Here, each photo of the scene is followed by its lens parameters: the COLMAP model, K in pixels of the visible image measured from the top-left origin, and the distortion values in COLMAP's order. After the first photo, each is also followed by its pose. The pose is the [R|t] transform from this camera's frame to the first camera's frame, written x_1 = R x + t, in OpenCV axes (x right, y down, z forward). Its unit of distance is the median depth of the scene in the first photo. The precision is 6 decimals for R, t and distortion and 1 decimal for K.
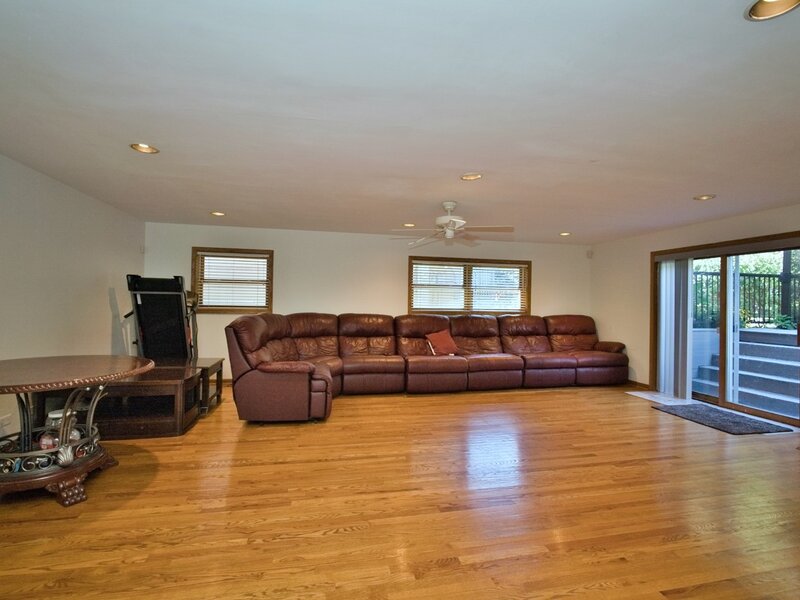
lens RADIAL K [[390.1, 0, 400.0], [0, 390.1, 300.0], [0, 0, 1]] dist [-0.025489, 0.008390]
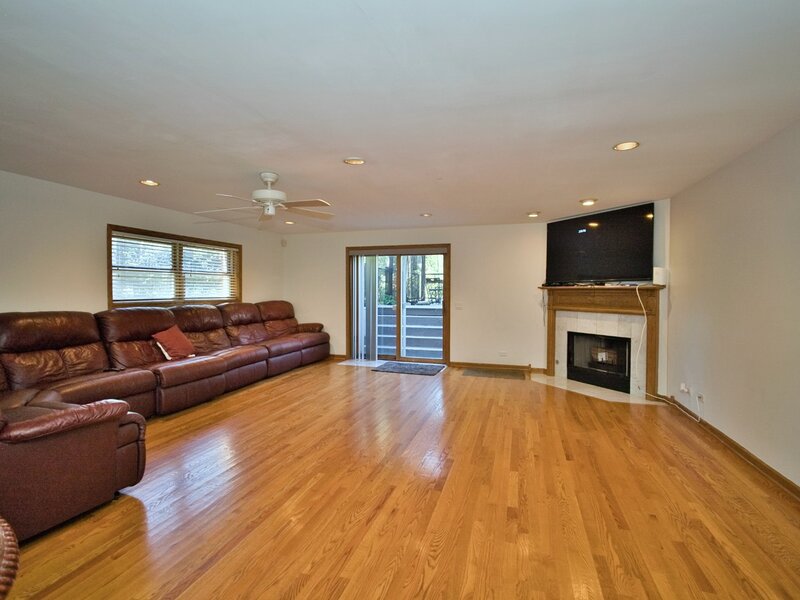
lens RADIAL K [[390.1, 0, 400.0], [0, 390.1, 300.0], [0, 0, 1]] dist [-0.025489, 0.008390]
pose [[0.499828, -0.035040, 0.865416, -0.332215], [-0.000278, 0.999175, 0.040616, -0.006766], [-0.866125, -0.020542, 0.499406, 0.226729]]
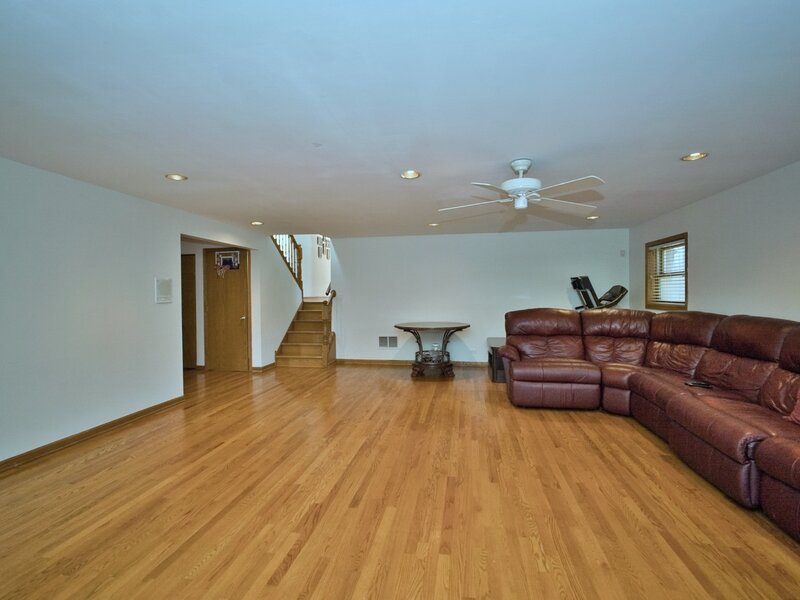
lens RADIAL K [[390.1, 0, 400.0], [0, 390.1, 300.0], [0, 0, 1]] dist [-0.025489, 0.008390]
pose [[-0.381176, 0.002410, -0.924499, 0.626423], [0.008751, 0.999961, -0.001001, 0.007390], [0.924461, -0.008472, -0.381183, 0.747036]]
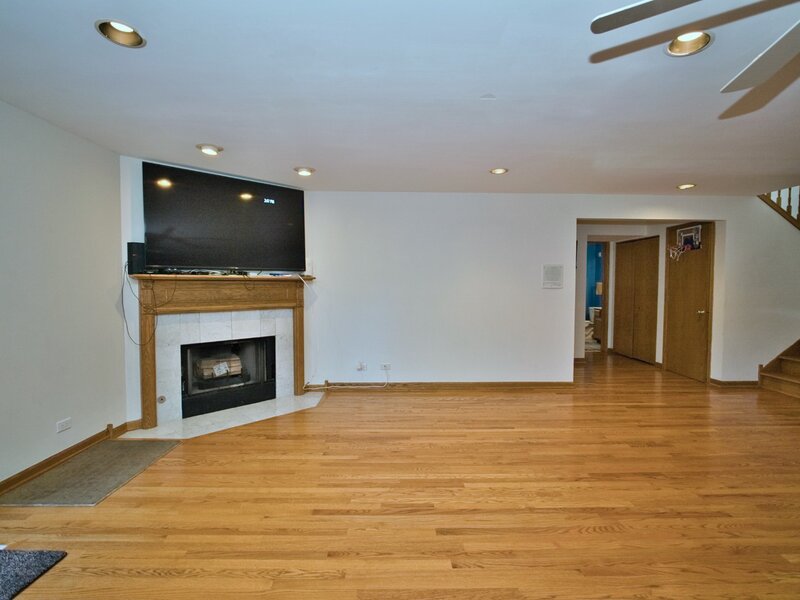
lens RADIAL K [[390.1, 0, 400.0], [0, 390.1, 300.0], [0, 0, 1]] dist [-0.025489, 0.008390]
pose [[-0.977444, -0.027317, 0.209421, 0.243868], [-0.019876, 0.999097, 0.037556, 0.008678], [-0.210258, 0.032546, -0.977104, 0.874075]]
